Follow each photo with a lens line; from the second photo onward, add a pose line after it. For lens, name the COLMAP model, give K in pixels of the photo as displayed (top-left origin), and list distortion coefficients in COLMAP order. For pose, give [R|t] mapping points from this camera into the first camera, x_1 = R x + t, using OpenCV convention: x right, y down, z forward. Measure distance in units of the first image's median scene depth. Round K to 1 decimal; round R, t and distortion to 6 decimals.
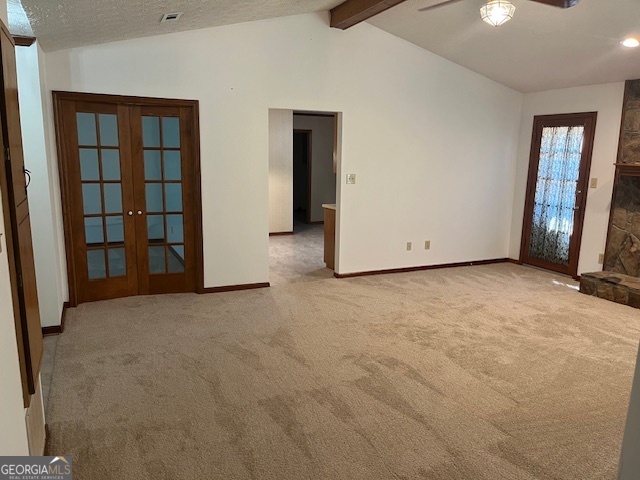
lens RADIAL K [[479.8, 0, 320.0], [0, 479.8, 240.0], [0, 0, 1]] dist [0.064876, -0.083702]
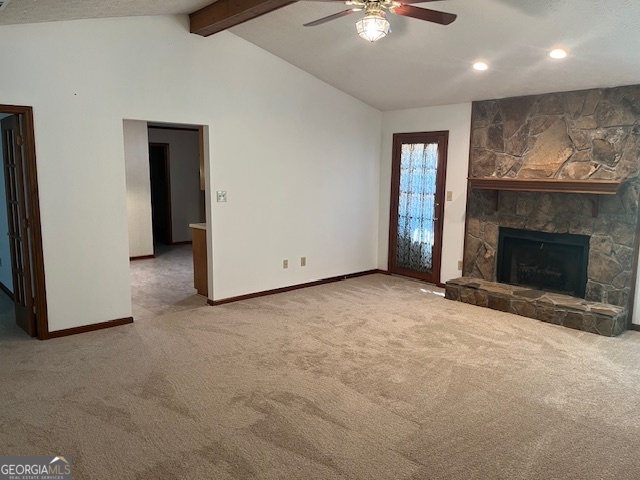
lens RADIAL K [[479.8, 0, 320.0], [0, 479.8, 240.0], [0, 0, 1]] dist [0.064876, -0.083702]
pose [[0.957395, -0.048044, 0.284758, -0.024229], [0.056450, 0.998176, -0.021382, -0.013838], [-0.283211, 0.036546, 0.958361, 0.062454]]
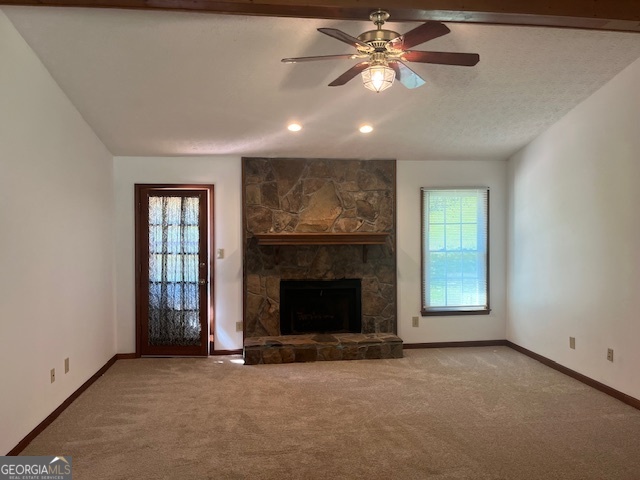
lens RADIAL K [[479.9, 0, 319.3], [0, 479.9, 224.3], [0, 0, 1]] dist [0.068850, -0.090922]
pose [[0.324378, -0.013586, 0.945830, -0.338899], [0.181098, 0.982293, -0.047999, -0.099673], [-0.928430, 0.186858, 0.321095, 0.517160]]
